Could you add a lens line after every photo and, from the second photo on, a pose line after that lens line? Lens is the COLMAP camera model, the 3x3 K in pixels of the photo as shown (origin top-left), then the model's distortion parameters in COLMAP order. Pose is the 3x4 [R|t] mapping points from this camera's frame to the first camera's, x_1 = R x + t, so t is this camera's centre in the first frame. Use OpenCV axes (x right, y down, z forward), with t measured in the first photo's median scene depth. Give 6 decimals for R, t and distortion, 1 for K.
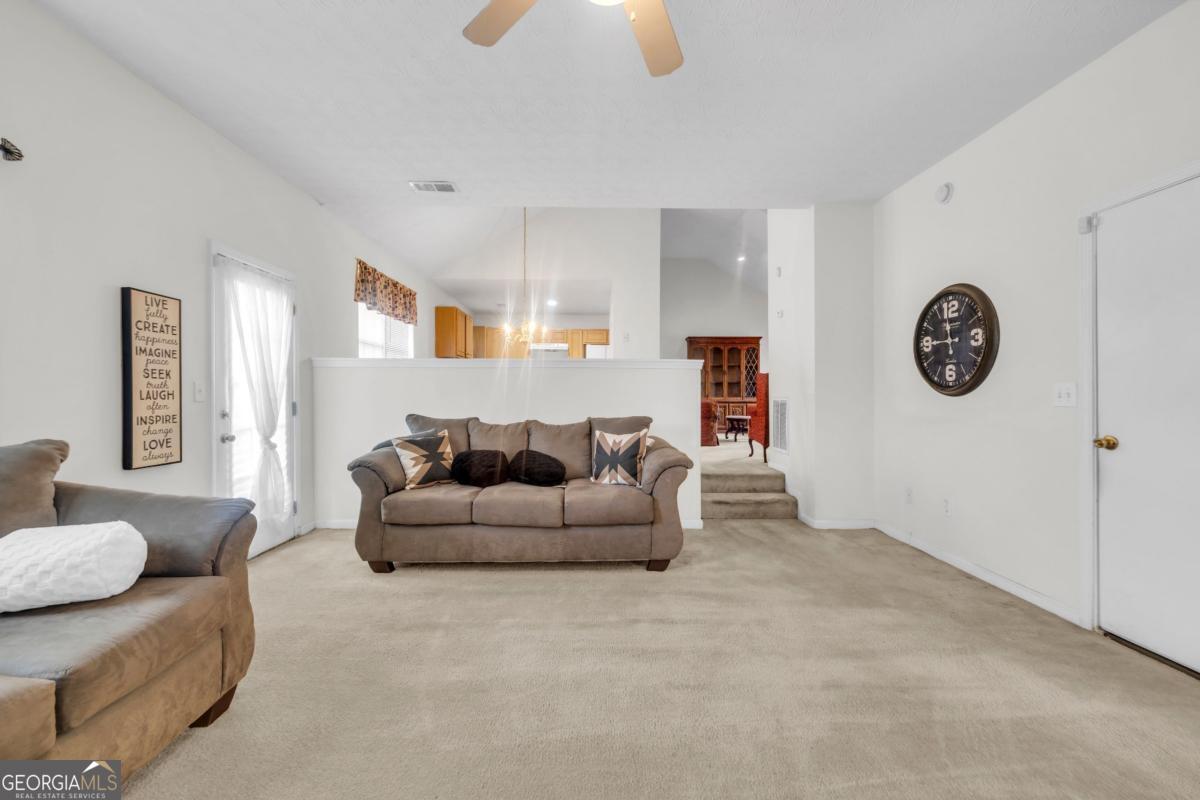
lens RADIAL K [[525.9, 0, 605.2], [0, 525.9, 390.1], [0, 0, 1]] dist [0.048071, -0.000138]
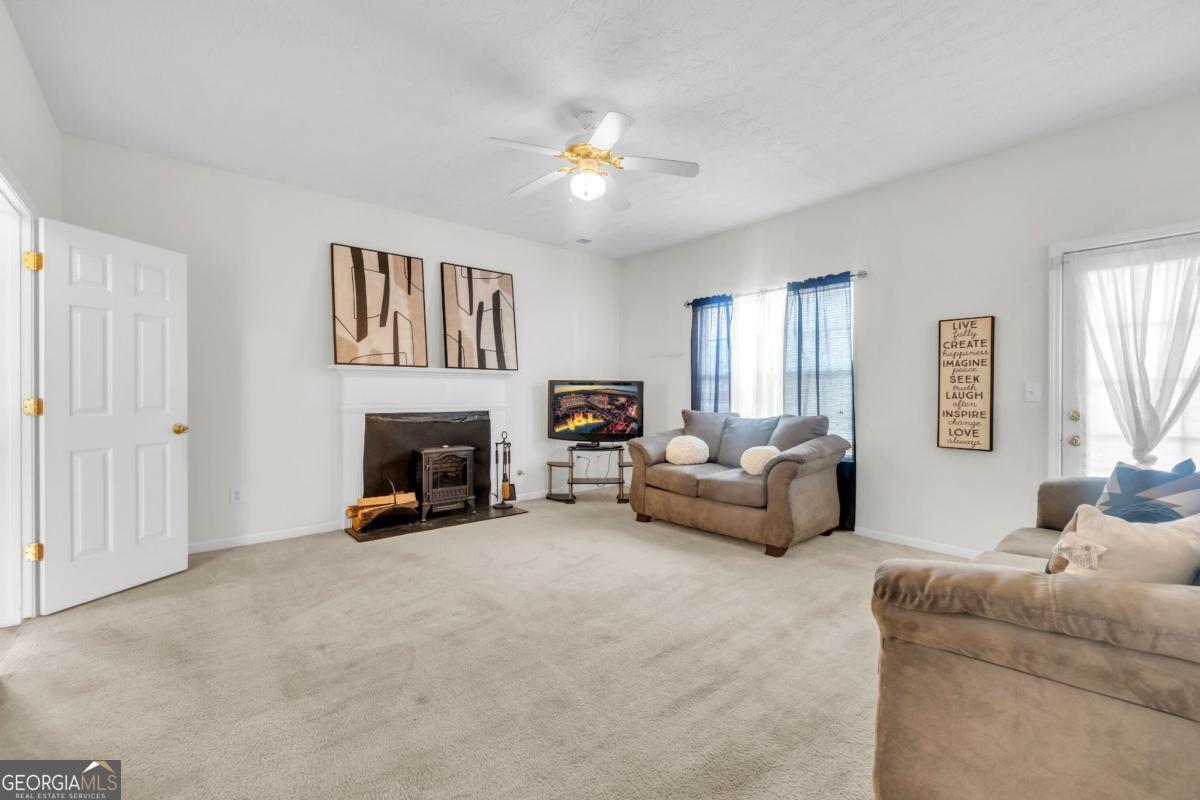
lens RADIAL K [[525.9, 0, 605.2], [0, 525.9, 390.1], [0, 0, 1]] dist [0.048071, -0.000138]
pose [[-0.792508, 0.004770, -0.609843, 0.653279], [0.008795, 0.999955, -0.003607, -0.006619], [0.609798, -0.008222, -0.792514, 1.493547]]
